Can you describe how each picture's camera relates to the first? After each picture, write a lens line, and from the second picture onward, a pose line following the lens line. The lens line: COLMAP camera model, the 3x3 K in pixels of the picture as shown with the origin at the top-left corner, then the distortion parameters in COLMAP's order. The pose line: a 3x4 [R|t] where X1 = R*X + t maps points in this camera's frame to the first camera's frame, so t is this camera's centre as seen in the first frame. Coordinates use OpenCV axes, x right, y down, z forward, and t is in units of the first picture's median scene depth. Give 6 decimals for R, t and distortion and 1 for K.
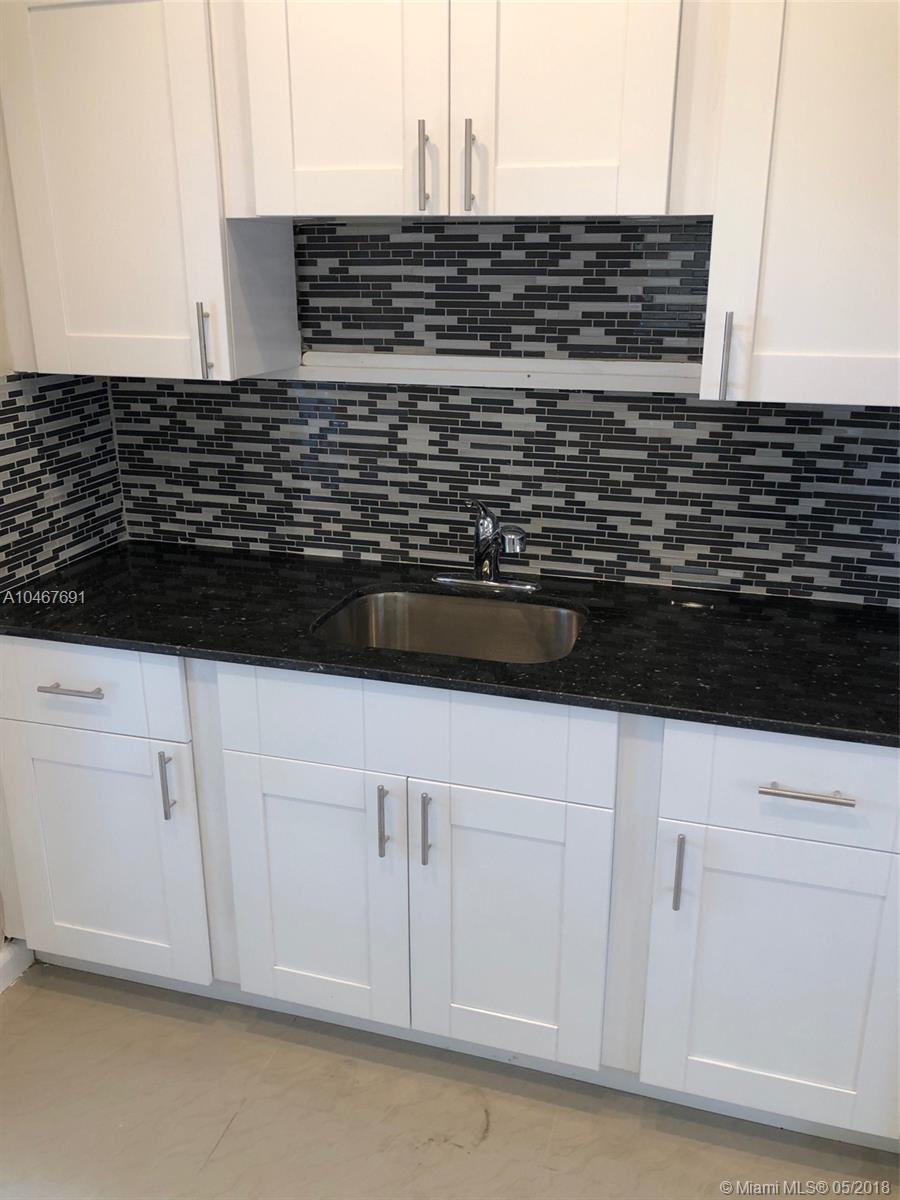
lens RADIAL K [[986.2, 0, 450.2], [0, 986.2, 599.9], [0, 0, 1]] dist [-0.002801, 0.039247]
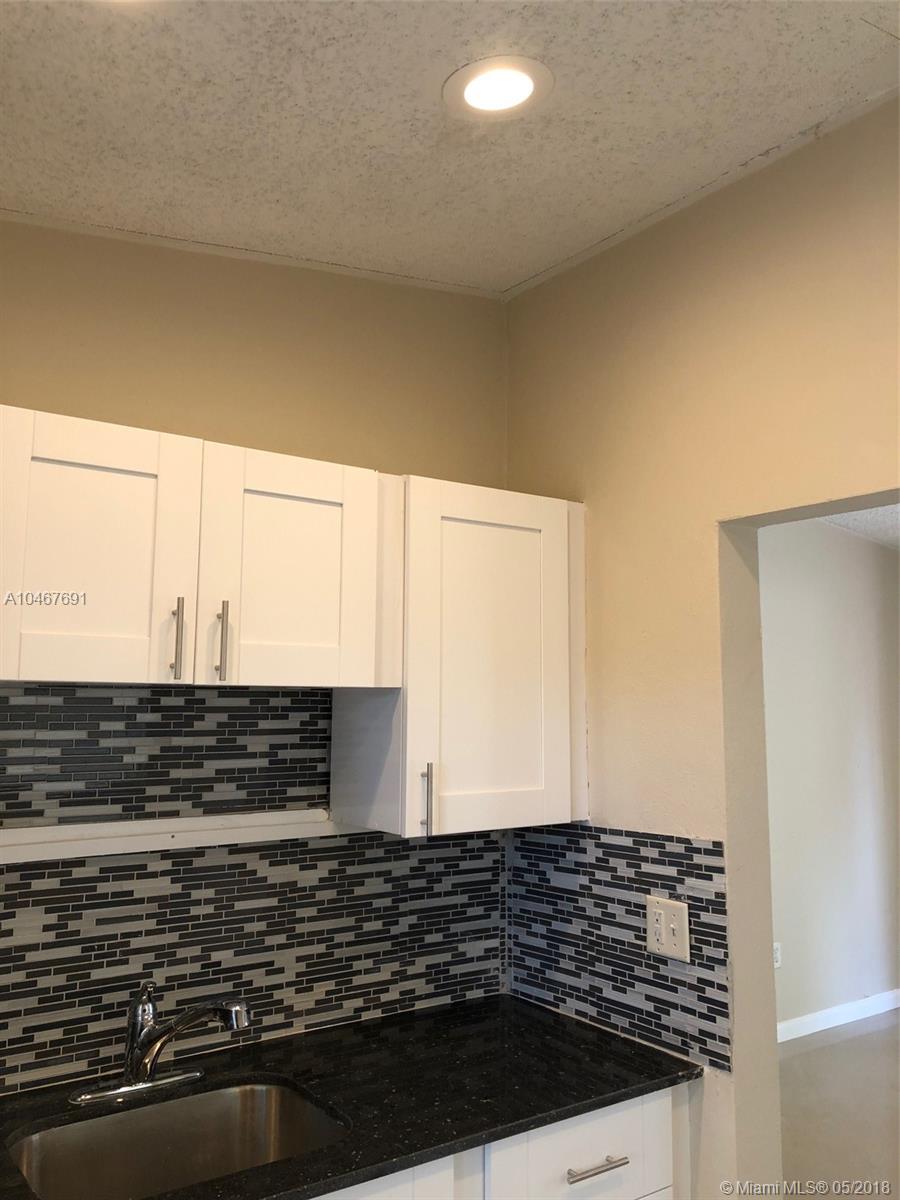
lens RADIAL K [[986.2, 0, 450.0], [0, 986.2, 597.1], [0, 0, 1]] dist [-0.002801, 0.039247]
pose [[0.635142, 0.084519, 0.767757, -0.505325], [0.254246, 0.915725, -0.311138, -0.071080], [-0.729351, 0.392816, 0.560127, 0.166138]]
